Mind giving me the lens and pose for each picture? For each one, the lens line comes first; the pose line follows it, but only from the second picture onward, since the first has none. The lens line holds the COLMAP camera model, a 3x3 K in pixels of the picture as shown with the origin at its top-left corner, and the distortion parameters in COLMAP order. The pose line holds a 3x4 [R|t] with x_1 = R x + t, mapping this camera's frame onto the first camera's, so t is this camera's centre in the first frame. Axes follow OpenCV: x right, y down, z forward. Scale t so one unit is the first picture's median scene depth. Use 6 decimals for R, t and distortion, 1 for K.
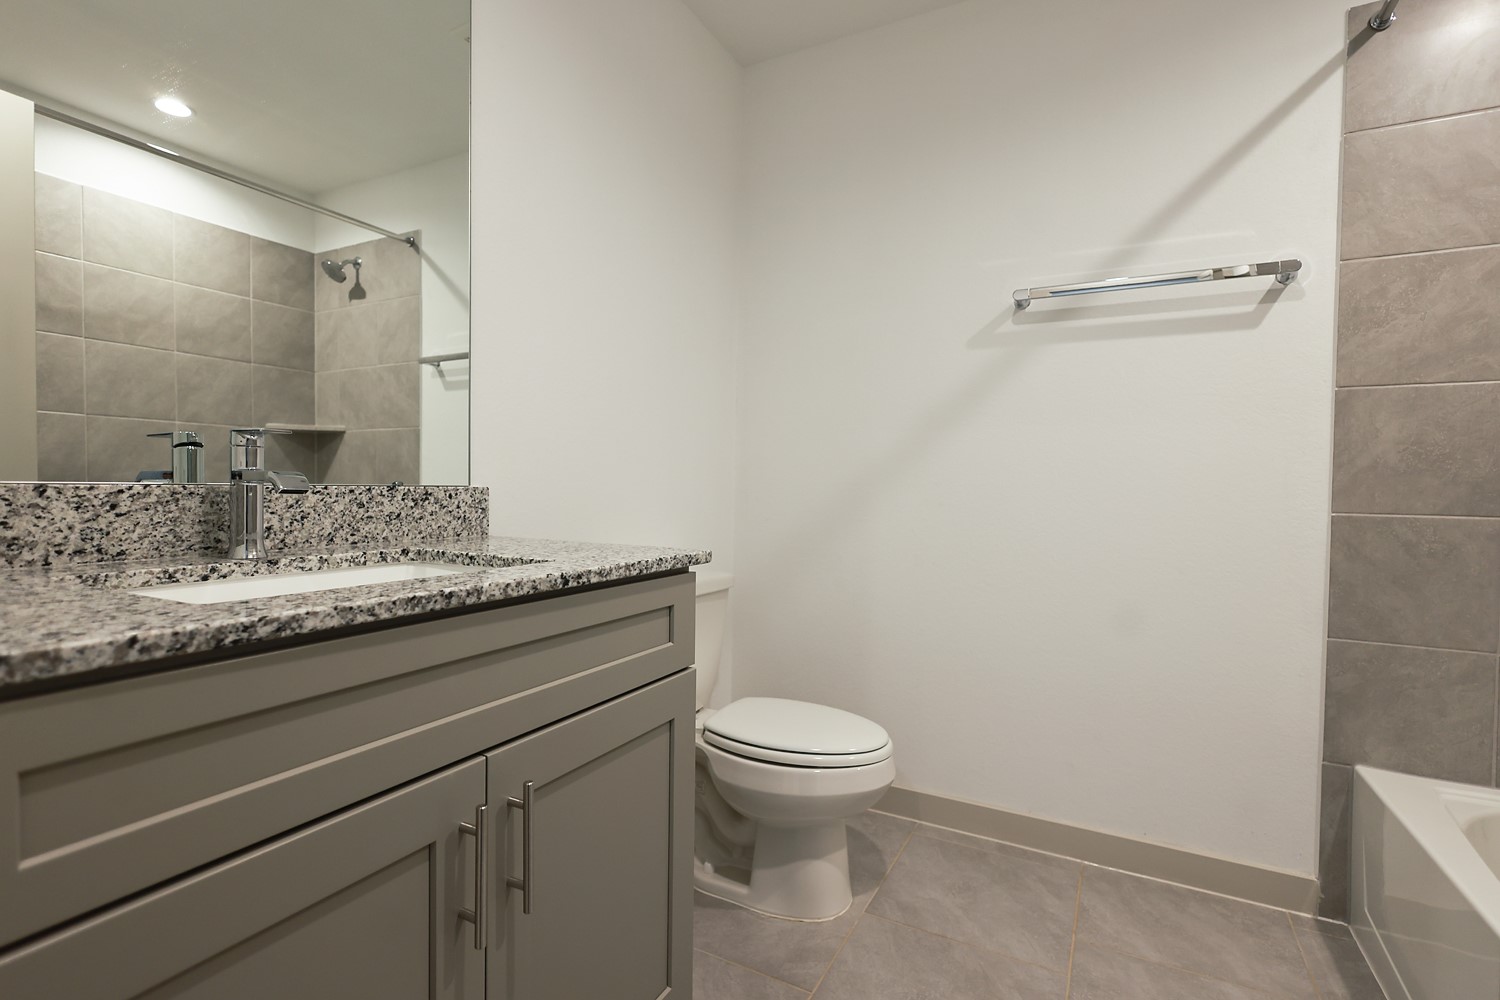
lens RADIAL K [[693.6, 0, 750.0], [0, 693.6, 500.0], [0, 0, 1]] dist [0.009487, -0.000007]
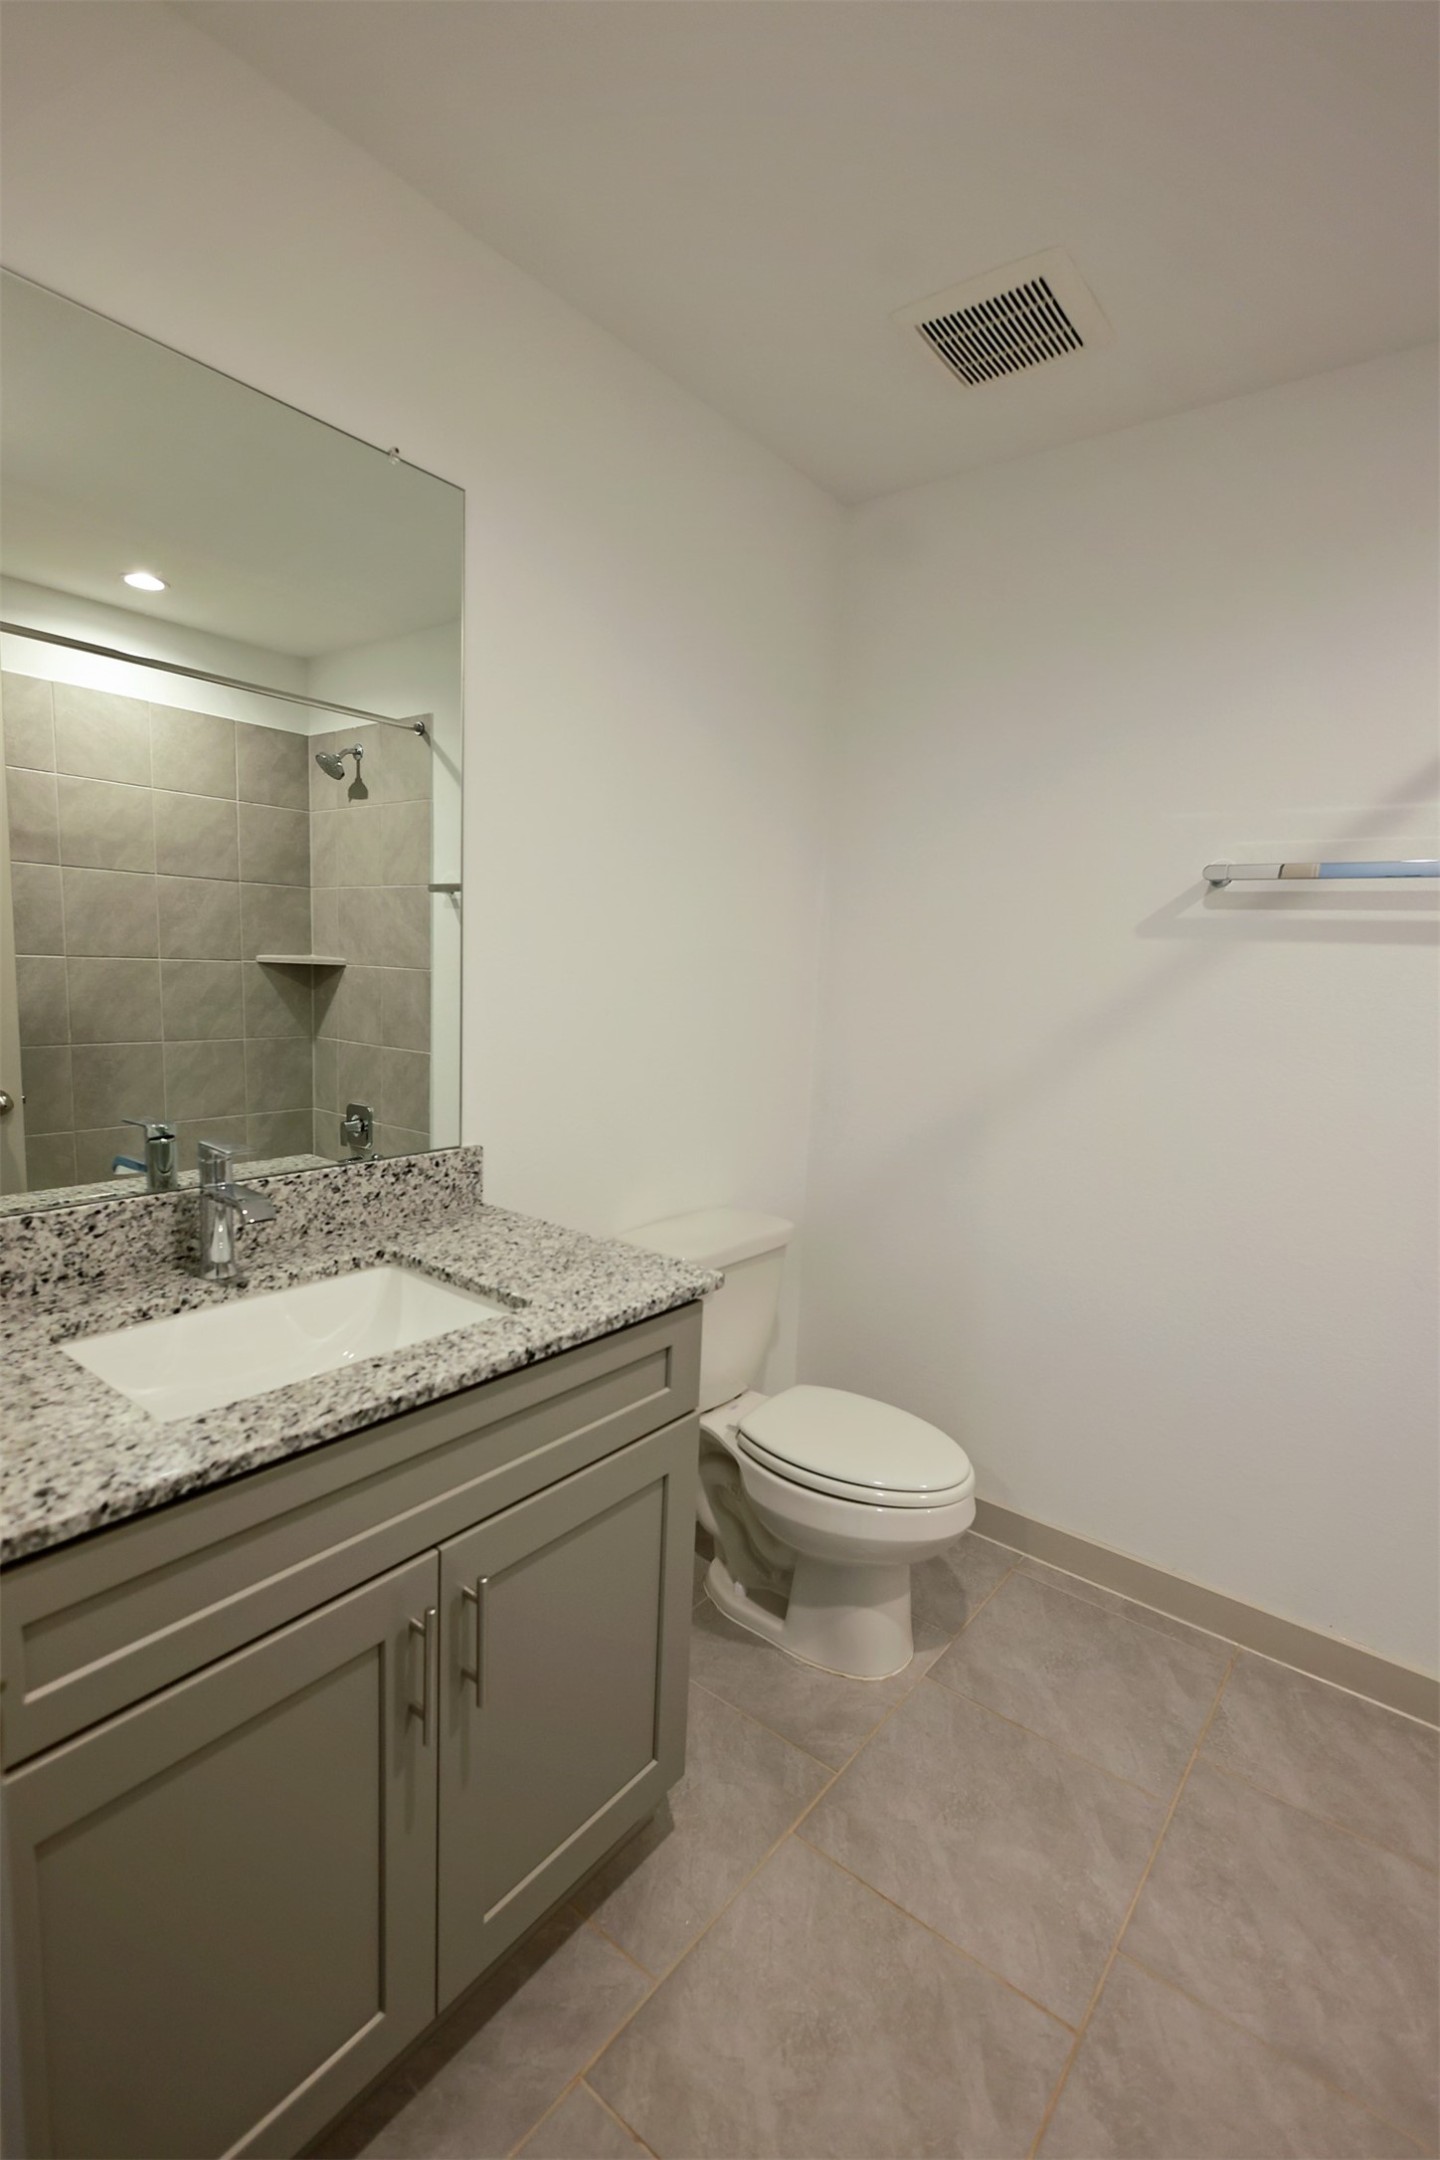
lens RADIAL K [[978.7, 0, 720.0], [0, 978.7, 1080.0], [0, 0, 1]] dist [0.012113, 0.000100]
pose [[0.983434, 0.050875, -0.173983, 0.100488], [-0.033203, 0.994125, 0.103017, -0.212531], [0.178202, -0.095533, 0.979345, -0.093422]]
